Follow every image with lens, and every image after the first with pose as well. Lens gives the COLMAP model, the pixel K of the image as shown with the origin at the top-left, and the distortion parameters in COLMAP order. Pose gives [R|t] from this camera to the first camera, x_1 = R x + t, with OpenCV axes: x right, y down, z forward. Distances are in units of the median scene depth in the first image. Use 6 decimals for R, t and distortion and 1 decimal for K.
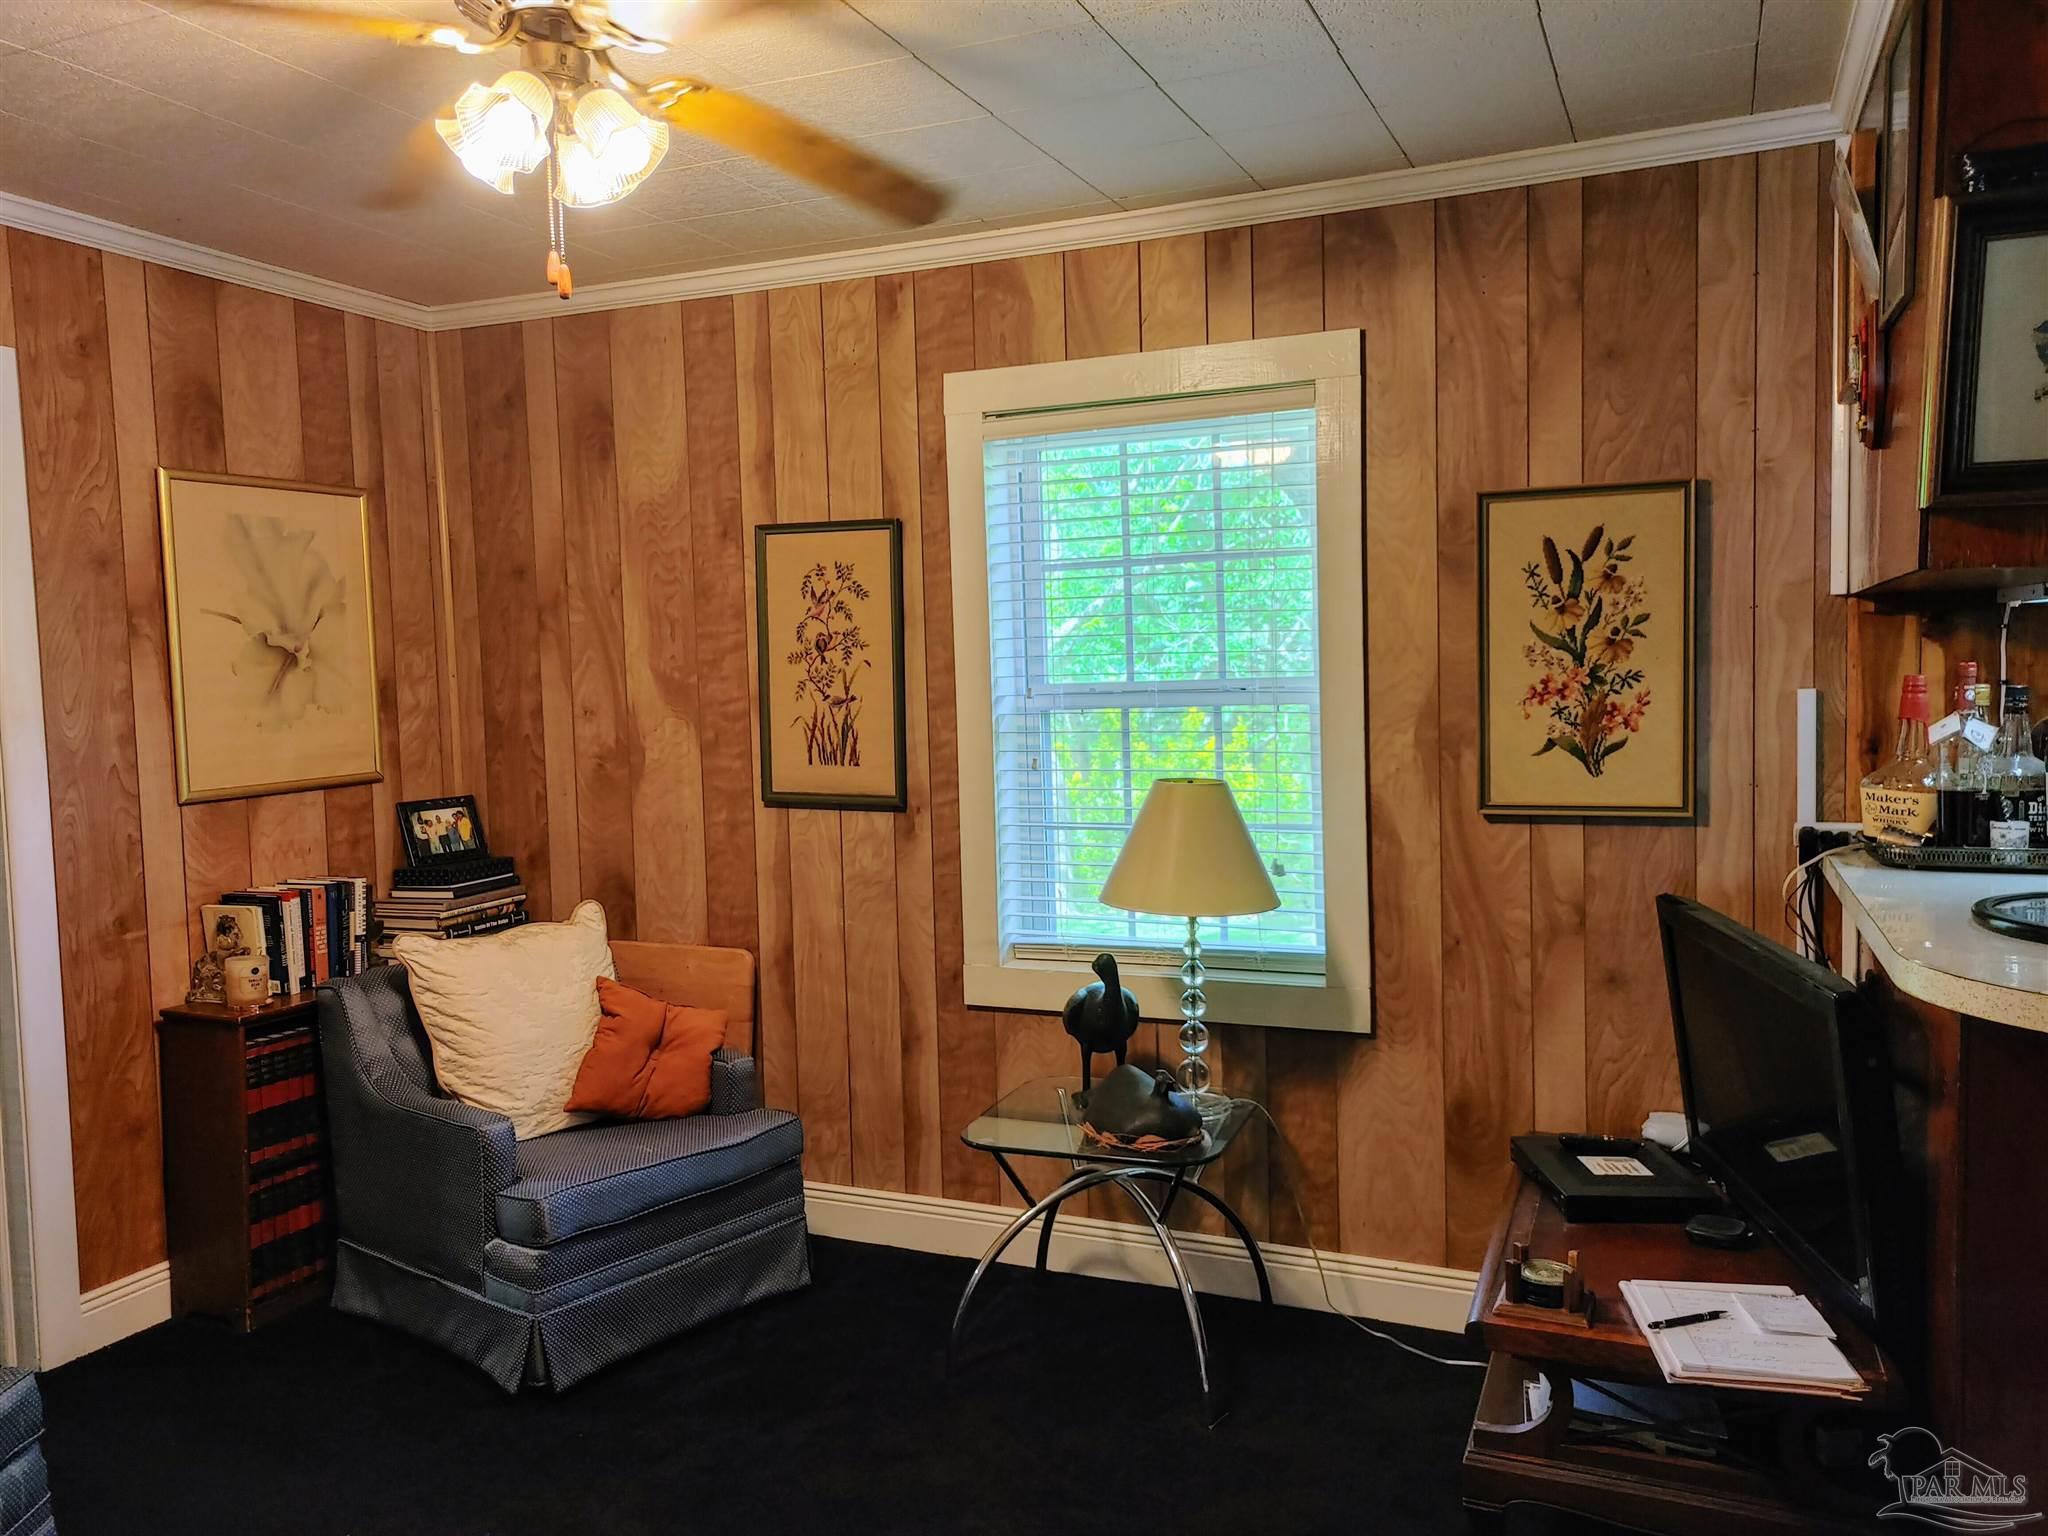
lens RADIAL K [[1575.1, 0, 1021.5], [0, 1575.1, 766.6], [0, 0, 1]] dist [0.041283, -0.021275]
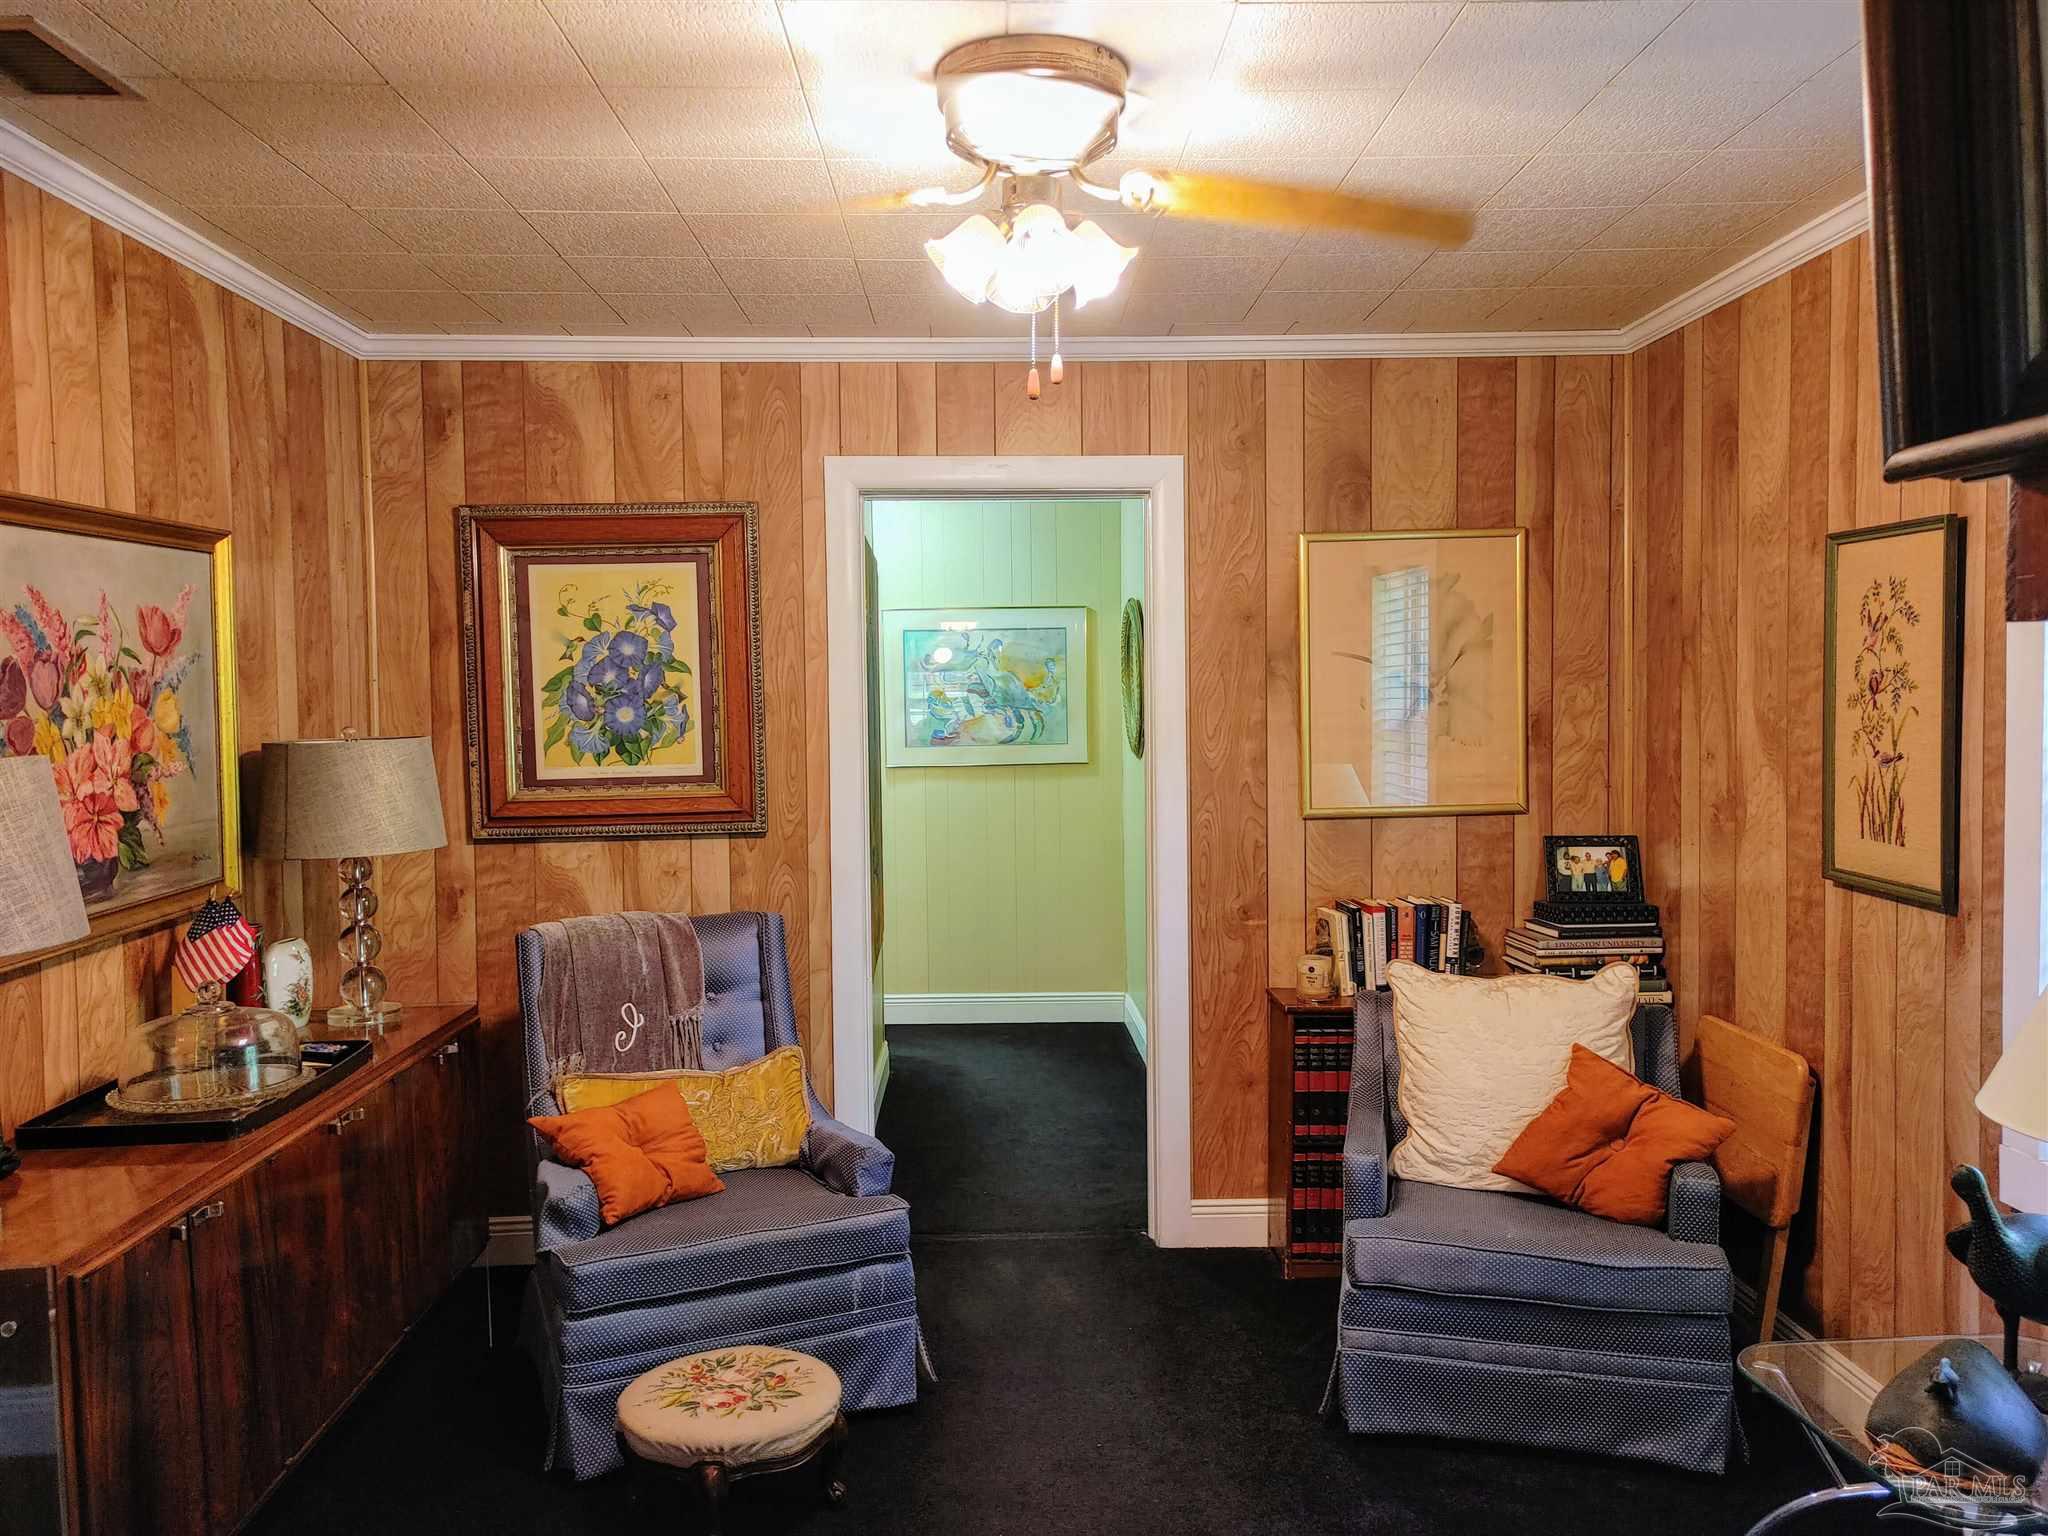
lens RADIAL K [[1575.1, 0, 1022.5], [0, 1575.1, 775.1], [0, 0, 1]] dist [0.041283, -0.021275]
pose [[0.421162, 0.062135, -0.904855, 0.404934], [-0.056679, 0.997504, 0.042116, -0.042405], [0.905213, 0.033548, 0.423632, 0.295603]]
